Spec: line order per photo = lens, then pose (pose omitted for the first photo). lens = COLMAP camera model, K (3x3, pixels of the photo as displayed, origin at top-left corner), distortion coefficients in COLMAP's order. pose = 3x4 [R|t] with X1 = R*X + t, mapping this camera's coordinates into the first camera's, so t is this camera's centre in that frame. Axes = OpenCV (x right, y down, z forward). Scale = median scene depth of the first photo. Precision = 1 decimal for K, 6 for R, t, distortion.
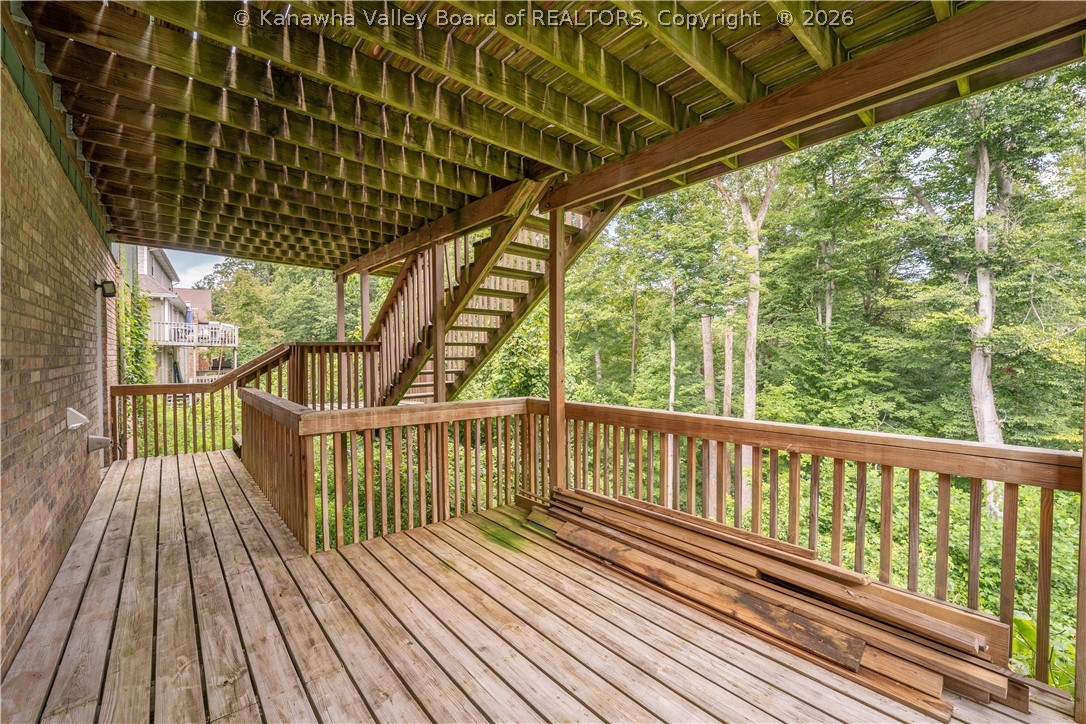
lens RADIAL K [[440.8, 0, 541.1], [0, 440.8, 360.7], [0, 0, 1]] dist [-0.018386, 0.000418]
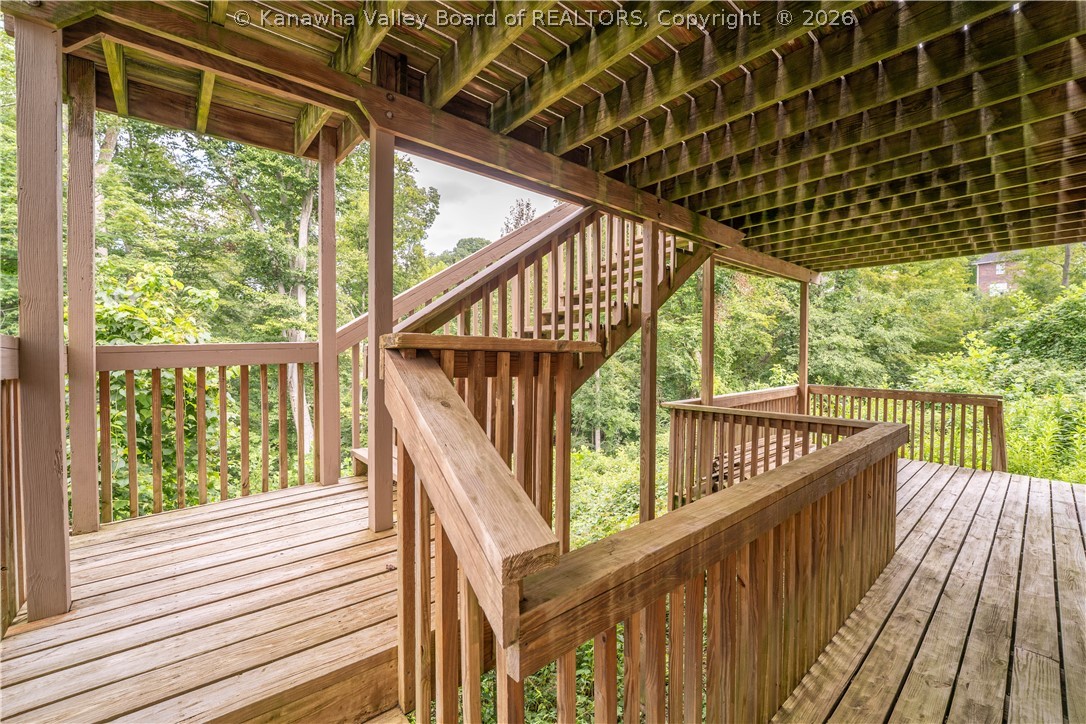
lens RADIAL K [[440.8, 0, 541.1], [0, 440.8, 360.7], [0, 0, 1]] dist [-0.018386, 0.000418]
pose [[0.001470, -0.014930, 0.999887, -1.547113], [0.009199, 0.999846, 0.014916, -0.054202], [-0.999957, 0.009176, 0.001607, 1.808718]]
